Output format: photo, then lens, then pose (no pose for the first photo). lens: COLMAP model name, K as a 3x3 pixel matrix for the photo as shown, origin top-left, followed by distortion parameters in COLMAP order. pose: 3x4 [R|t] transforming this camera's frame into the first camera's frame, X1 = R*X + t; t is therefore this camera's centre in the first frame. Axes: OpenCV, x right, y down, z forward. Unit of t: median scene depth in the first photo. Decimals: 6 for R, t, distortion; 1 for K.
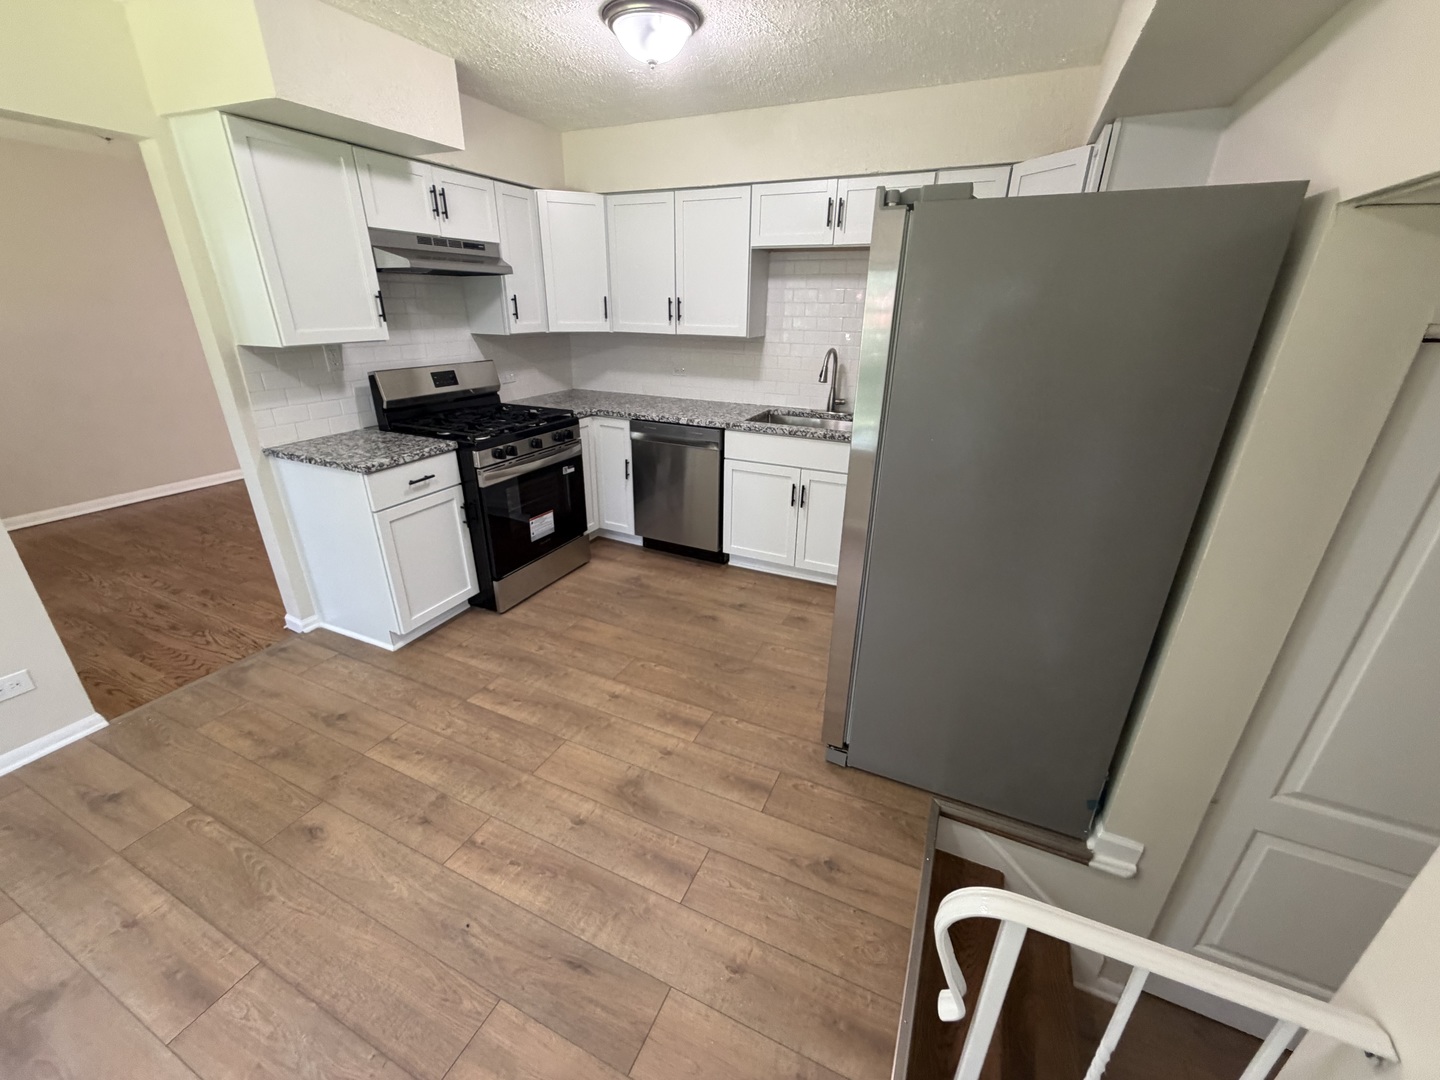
lens RADIAL K [[572.6, 0, 717.8], [0, 572.6, 539.7], [0, 0, 1]] dist [-0.002520, 0.000935]
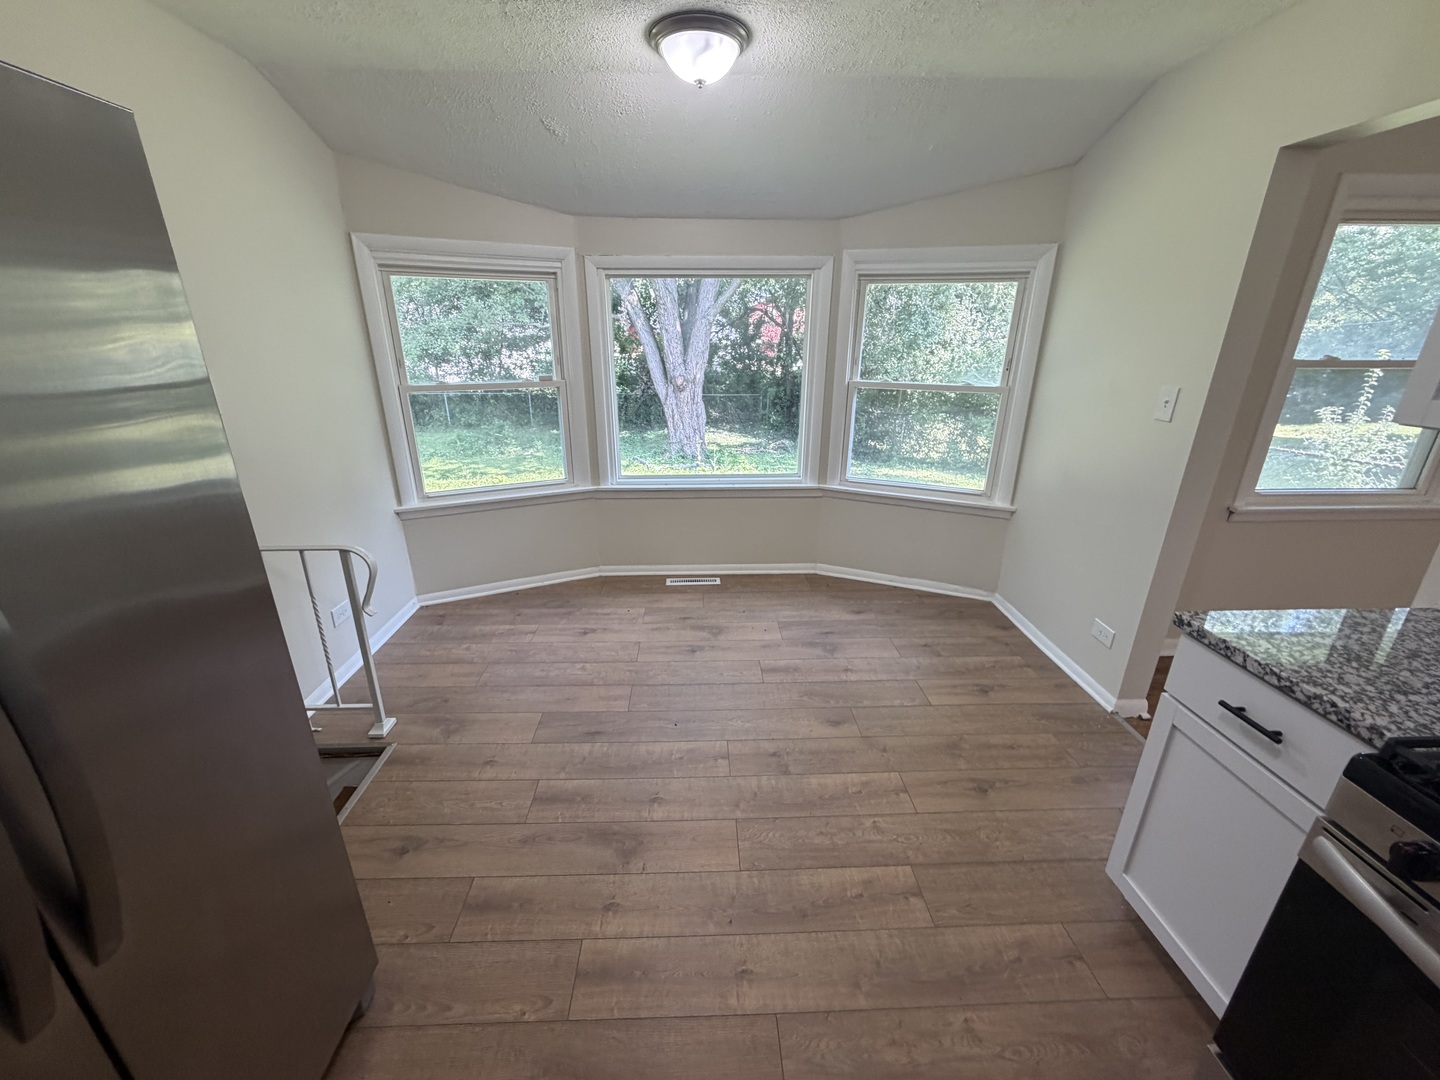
lens RADIAL K [[572.6, 0, 715.5], [0, 572.6, 538.8], [0, 0, 1]] dist [-0.002520, 0.000935]
pose [[-0.892199, 0.139098, -0.429690, 0.040407], [-0.188977, 0.749131, 0.634894, -0.450985], [0.410206, 0.647654, -0.642087, 1.093626]]
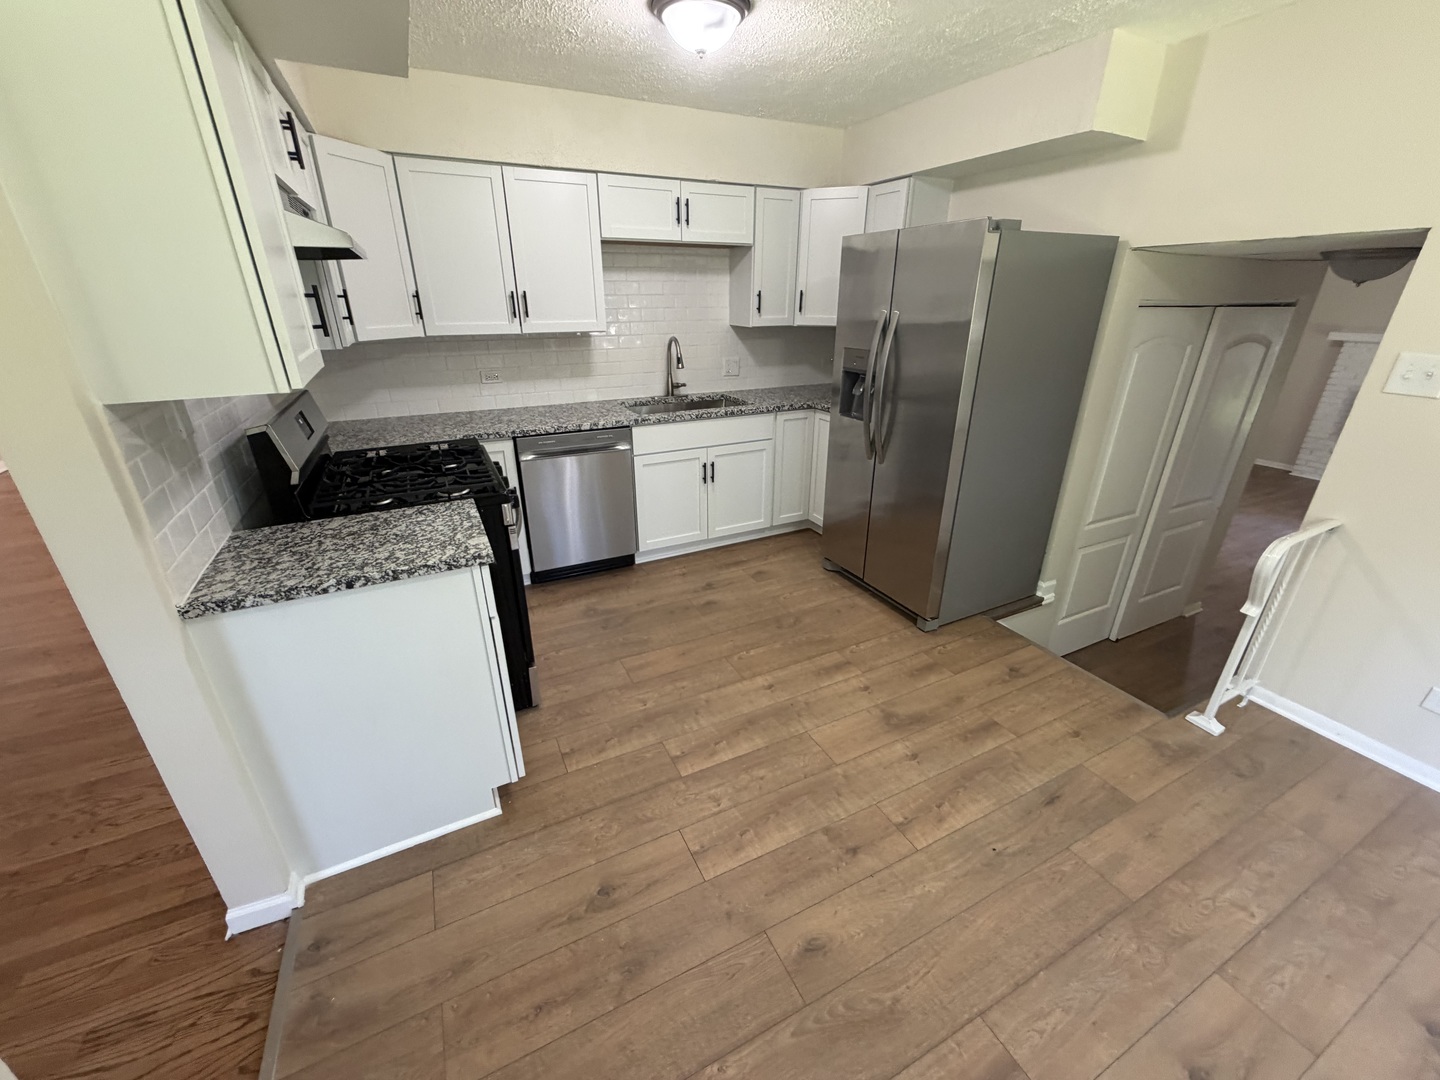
lens RADIAL K [[572.6, 0, 714.2], [0, 572.6, 540.3], [0, 0, 1]] dist [-0.002520, 0.000935]
pose [[0.629124, -0.318944, 0.708856, -0.891437], [0.307168, 0.939727, 0.150204, -0.155492], [-0.714038, 0.123241, 0.689174, 0.344149]]
